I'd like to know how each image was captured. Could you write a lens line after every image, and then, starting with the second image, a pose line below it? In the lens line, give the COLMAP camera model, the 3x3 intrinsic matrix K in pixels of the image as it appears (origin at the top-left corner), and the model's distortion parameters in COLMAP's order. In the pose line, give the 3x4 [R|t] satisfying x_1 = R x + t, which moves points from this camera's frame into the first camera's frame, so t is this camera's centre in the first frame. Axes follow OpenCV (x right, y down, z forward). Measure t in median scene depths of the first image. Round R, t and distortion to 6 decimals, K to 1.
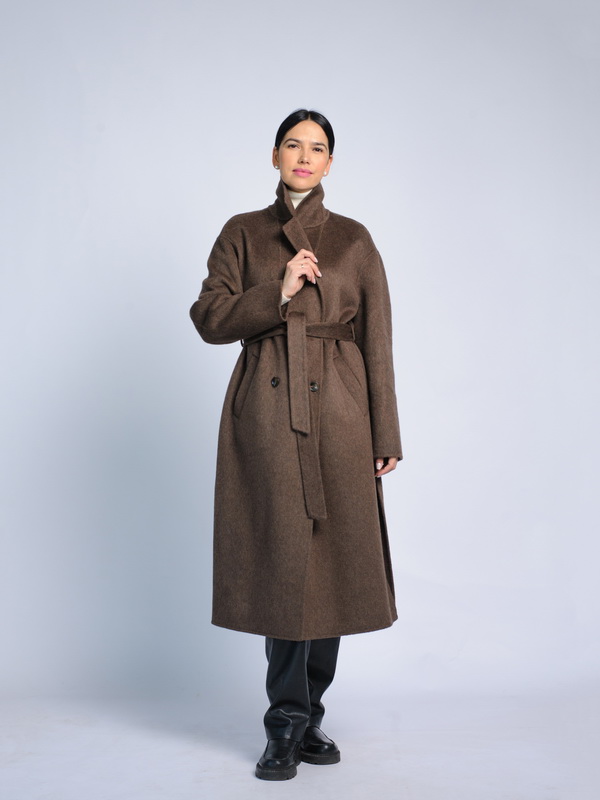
lens RADIAL K [[1854.3, 0, 298.4], [0, 1854.3, 401.3], [0, 0, 1]] dist [-0.571396, 0.000000]
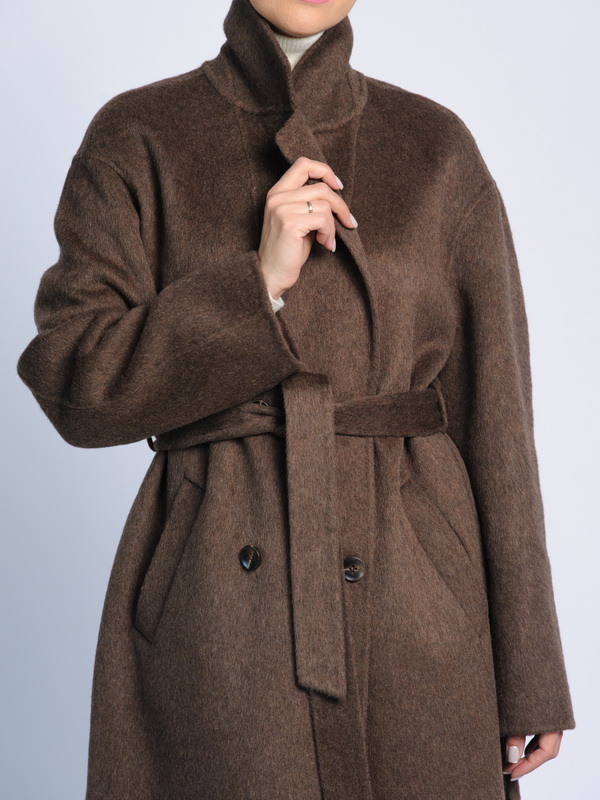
lens RADIAL K [[4034.5, 0, 299.5], [0, 4034.5, 399.9], [0, 0, 1]] dist [0.396834, 0.000000]
pose [[0.999634, -0.012947, 0.023743, -0.020046], [0.012968, 0.999916, -0.000739, -0.038742], [-0.023732, 0.001047, 0.999718, 0.166177]]
